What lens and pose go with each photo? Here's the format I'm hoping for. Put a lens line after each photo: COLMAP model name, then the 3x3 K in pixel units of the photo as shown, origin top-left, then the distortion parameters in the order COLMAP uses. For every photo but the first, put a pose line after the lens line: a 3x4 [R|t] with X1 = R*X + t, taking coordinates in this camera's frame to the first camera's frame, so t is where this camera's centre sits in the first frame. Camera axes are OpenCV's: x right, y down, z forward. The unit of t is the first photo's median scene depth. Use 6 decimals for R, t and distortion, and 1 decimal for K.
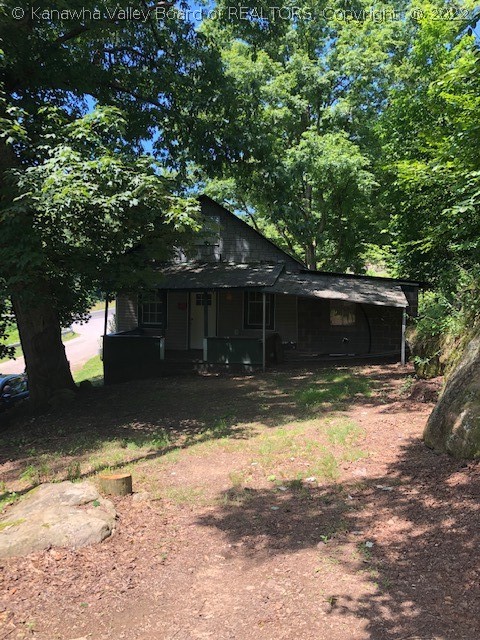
lens RADIAL K [[528.3, 0, 240.0], [0, 528.3, 320.0], [0, 0, 1]] dist [0.036991, -0.040500]
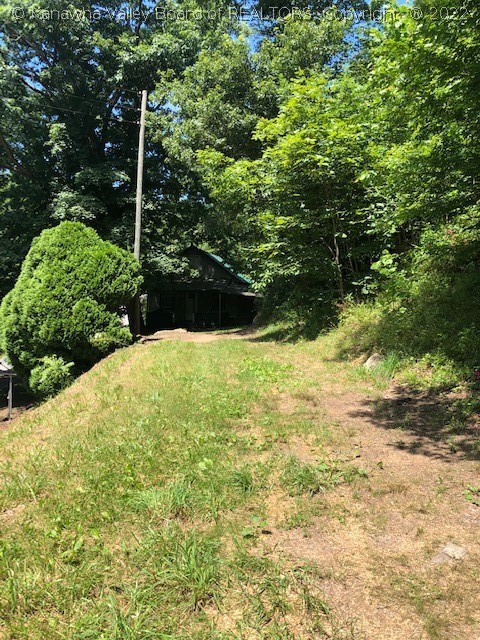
lens RADIAL K [[528.3, 0, 240.0], [0, 528.3, 320.0], [0, 0, 1]] dist [0.036991, -0.040500]
pose [[0.998630, 0.015999, 0.049816, 0.047125], [-0.016096, 0.999869, 0.001544, 0.144334], [-0.049784, -0.002344, 0.998757, -3.035253]]
